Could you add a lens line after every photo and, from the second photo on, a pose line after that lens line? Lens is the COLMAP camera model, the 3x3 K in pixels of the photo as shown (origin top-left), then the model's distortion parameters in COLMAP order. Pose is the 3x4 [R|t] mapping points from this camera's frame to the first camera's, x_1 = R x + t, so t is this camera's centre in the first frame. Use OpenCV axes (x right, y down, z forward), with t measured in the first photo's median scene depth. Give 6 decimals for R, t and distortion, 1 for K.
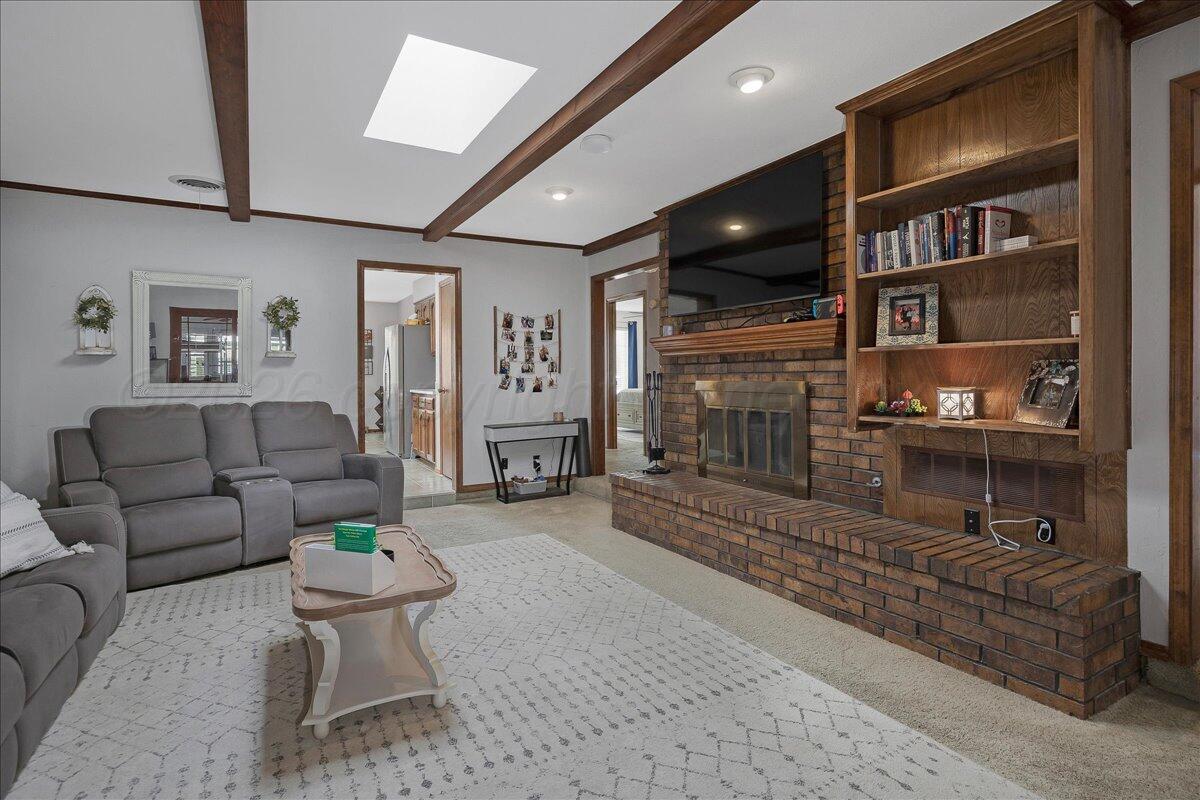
lens RADIAL K [[599.9, 0, 601.5], [0, 599.9, 387.1], [0, 0, 1]] dist [-0.010952, 0.000188]
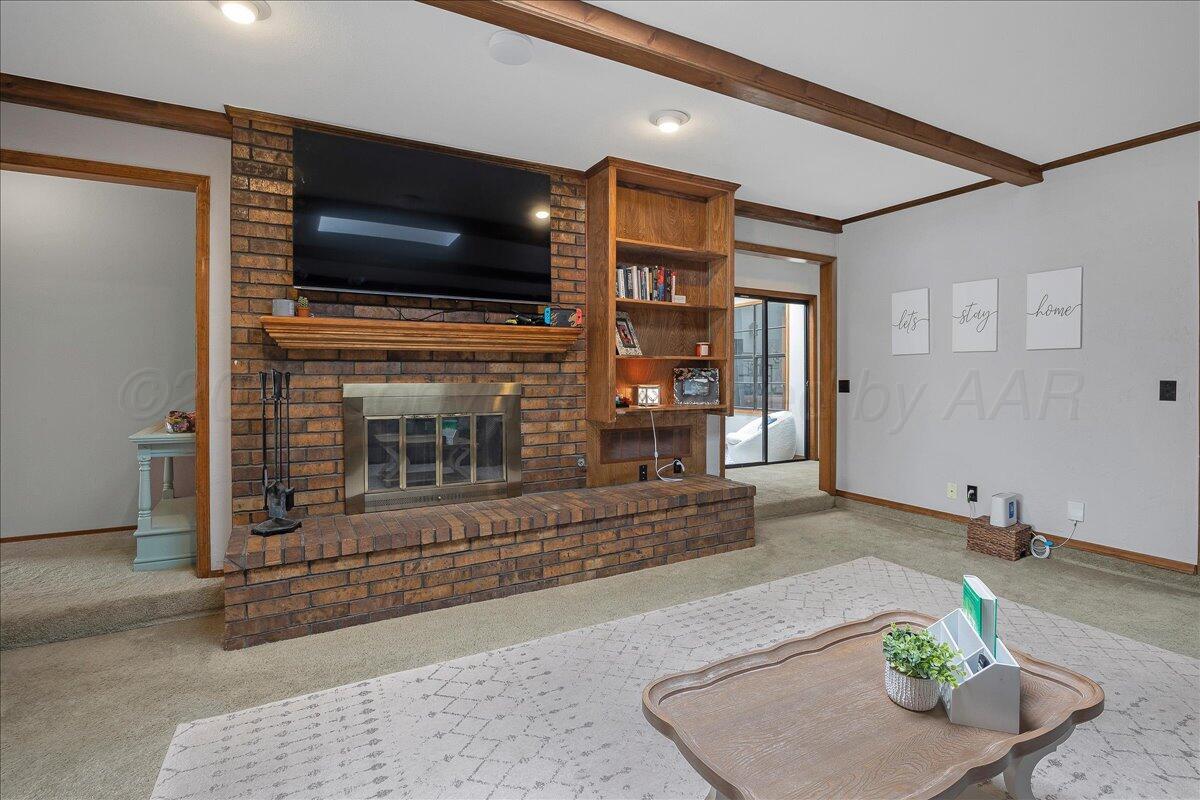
lens RADIAL K [[558.9, 0, 599.0], [0, 558.9, 383.5], [0, 0, 1]] dist [-0.011788, -0.000078]
pose [[0.026258, -0.009885, 0.999606, -0.665771], [0.019711, 0.999762, 0.009369, -0.015239], [-0.999461, 0.019457, 0.026447, 0.883430]]
